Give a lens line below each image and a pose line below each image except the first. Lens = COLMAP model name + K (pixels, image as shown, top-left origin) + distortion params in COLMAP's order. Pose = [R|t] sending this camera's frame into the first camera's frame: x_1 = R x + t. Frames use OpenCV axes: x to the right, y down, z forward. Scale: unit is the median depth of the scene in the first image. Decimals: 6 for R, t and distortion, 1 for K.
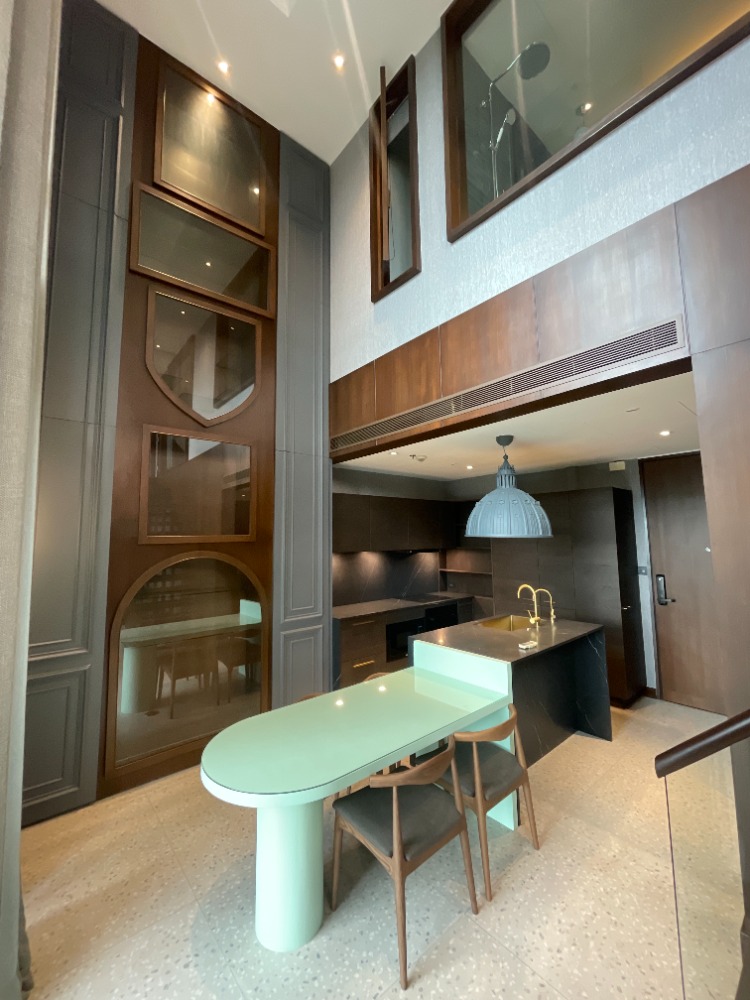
lens RADIAL K [[405.3, 0, 375.0], [0, 405.3, 501.9], [0, 0, 1]] dist [0.000031, -0.000333]
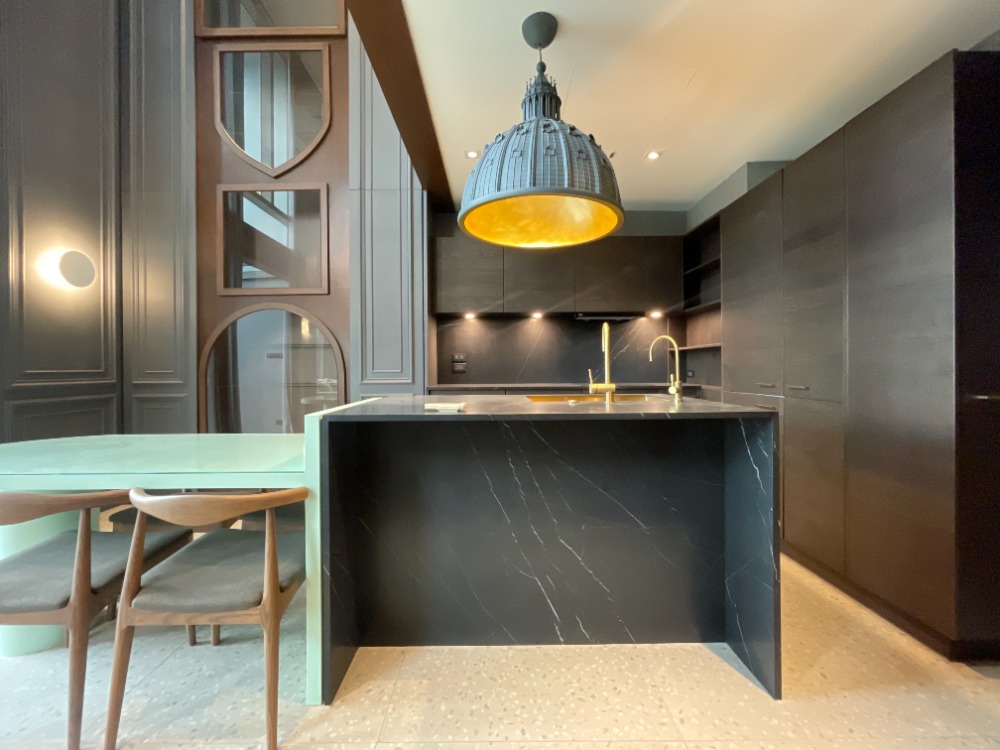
lens RADIAL K [[405.3, 0, 499.6], [0, 405.3, 371.8], [0, 0, 1]] dist [0.000031, -0.000333]
pose [[0.761908, 0.013389, -0.647547, 0.614040], [0.054328, 0.994942, 0.084495, 0.220221], [0.645403, -0.099557, 0.757326, 0.543234]]
